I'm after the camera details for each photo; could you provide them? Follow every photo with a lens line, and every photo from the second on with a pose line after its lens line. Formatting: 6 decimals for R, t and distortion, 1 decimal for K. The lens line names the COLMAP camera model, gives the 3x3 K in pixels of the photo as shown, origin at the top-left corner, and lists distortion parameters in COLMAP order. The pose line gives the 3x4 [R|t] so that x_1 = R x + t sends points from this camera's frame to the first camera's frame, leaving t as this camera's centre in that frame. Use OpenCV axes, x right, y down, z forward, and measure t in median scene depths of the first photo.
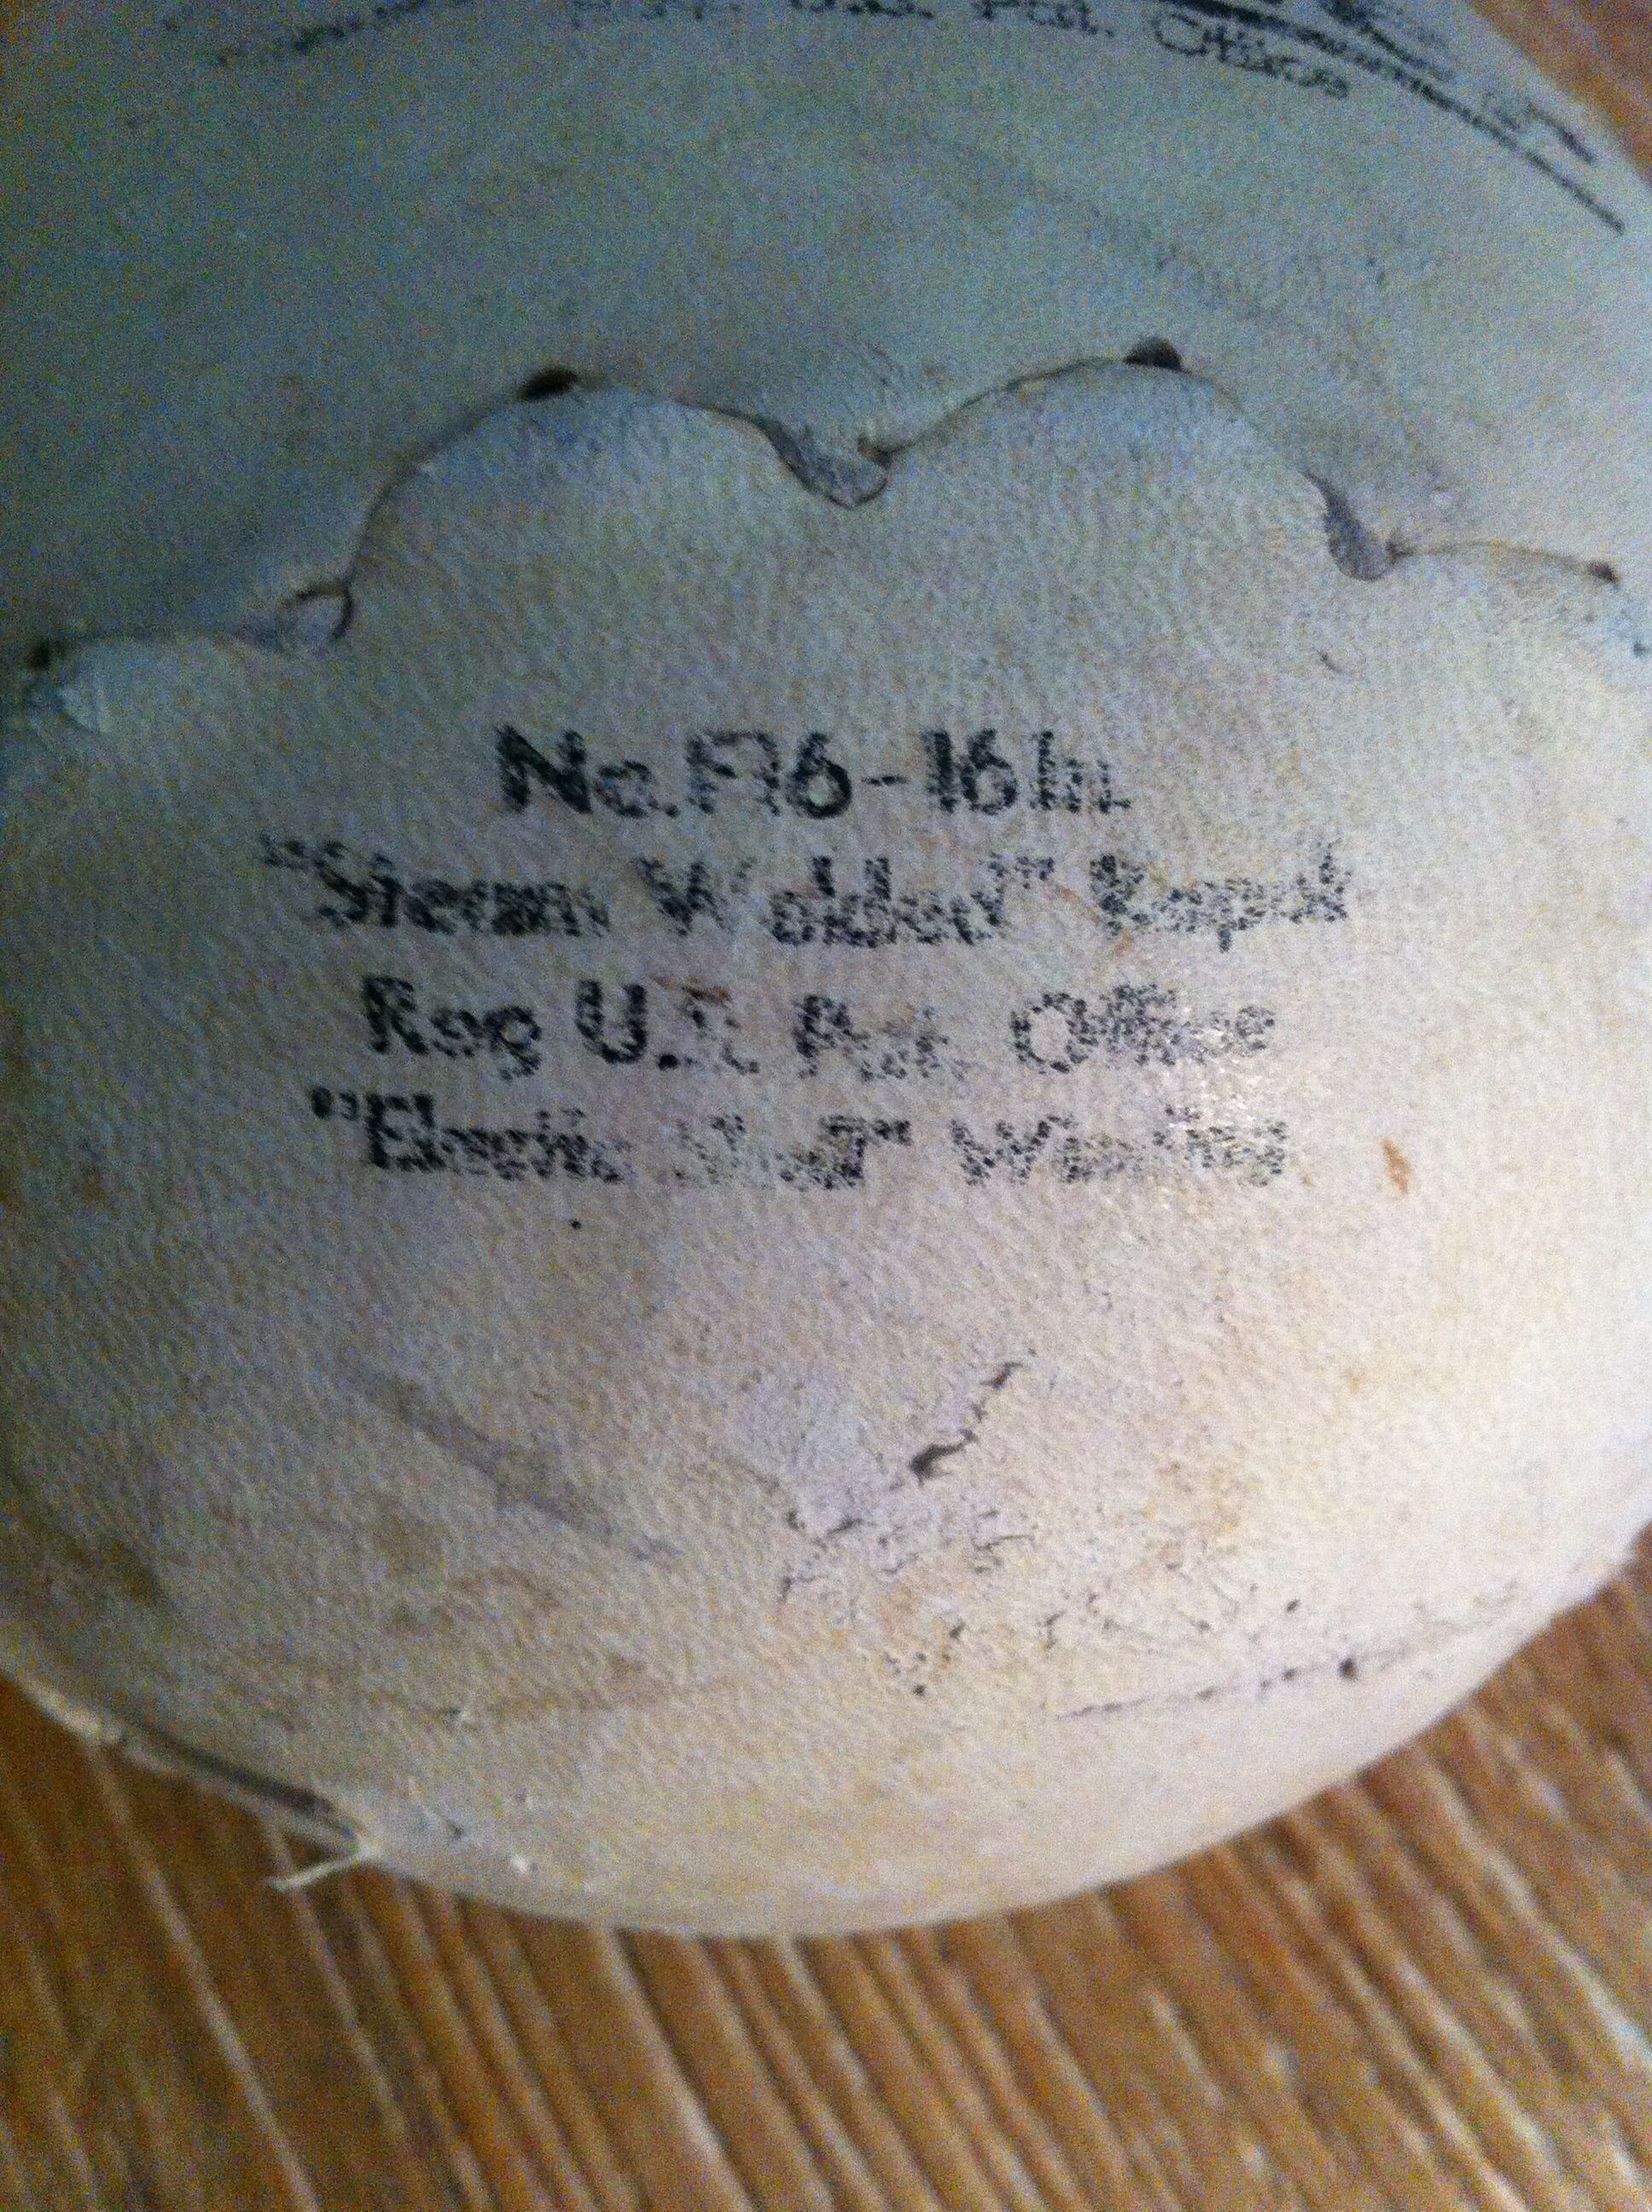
lens RADIAL K [[2199.2, 0, 826.0], [0, 2199.2, 1106.0], [0, 0, 1]] dist [0.117573, -0.459850]
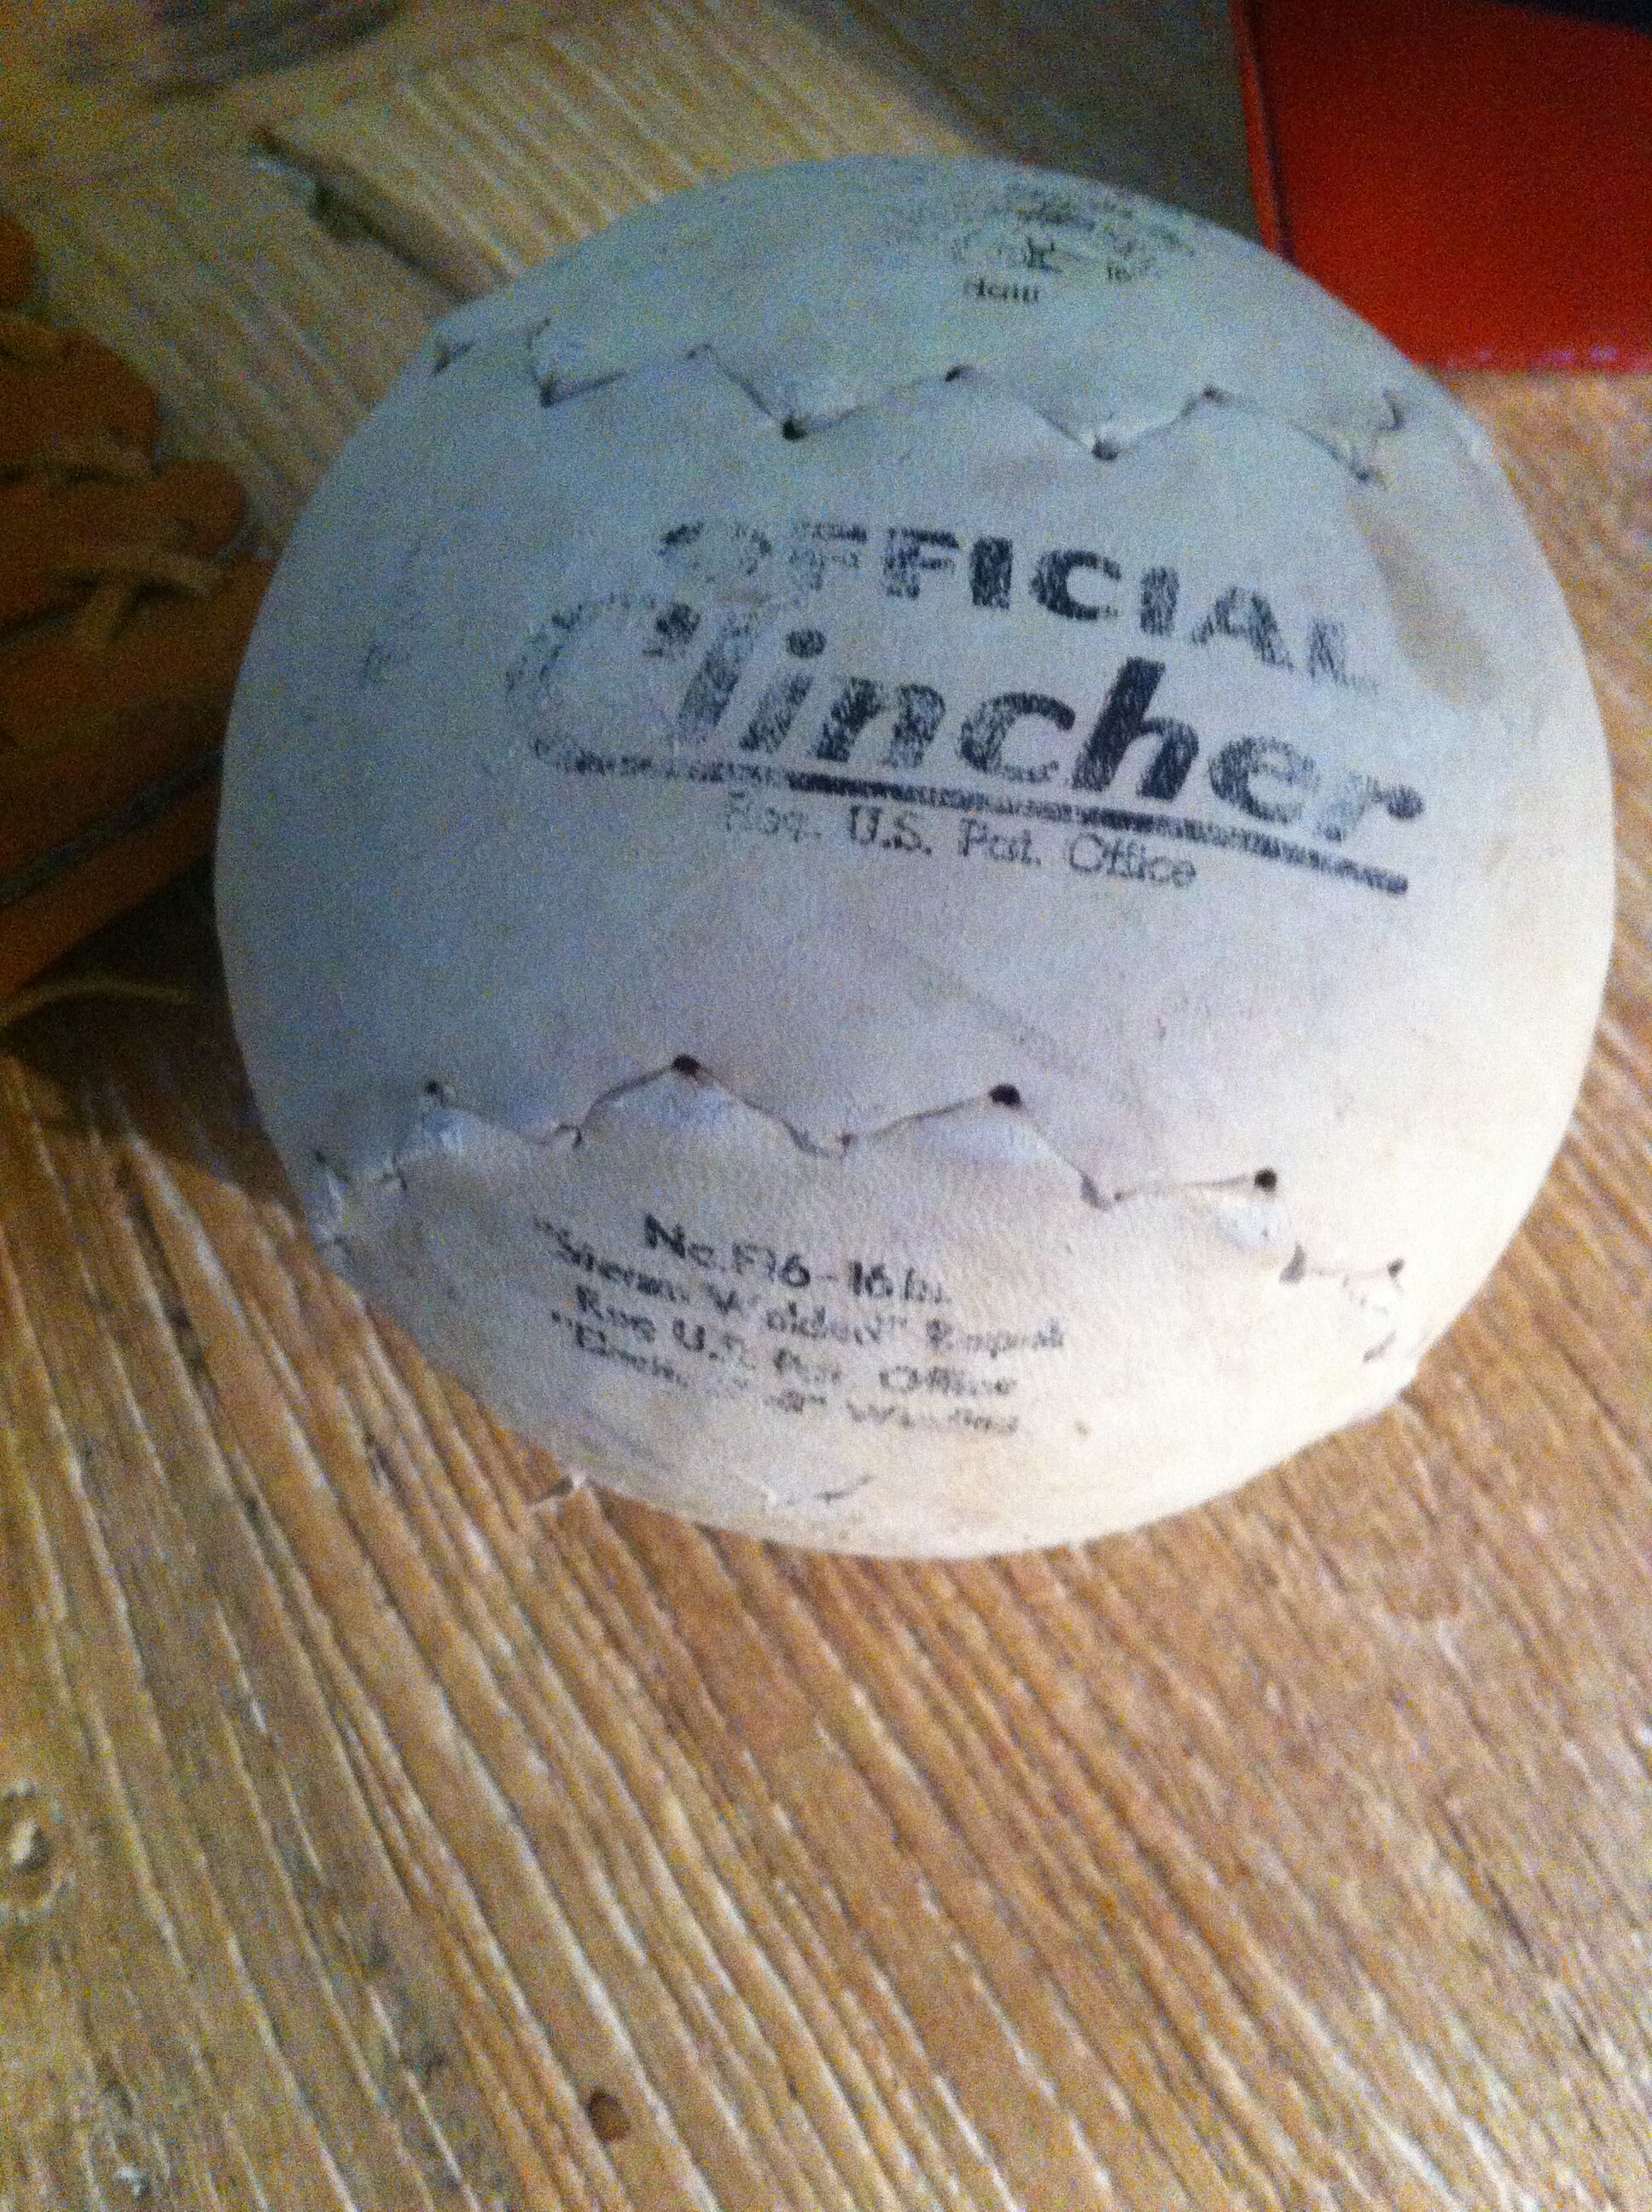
lens RADIAL K [[2199.2, 0, 826.0], [0, 2199.2, 1106.0], [0, 0, 1]] dist [0.117573, -0.459850]
pose [[0.971493, 0.203243, -0.122035, 0.235960], [-0.112080, 0.847380, 0.519023, -1.307077], [0.208898, -0.490550, 0.846004, -0.613793]]
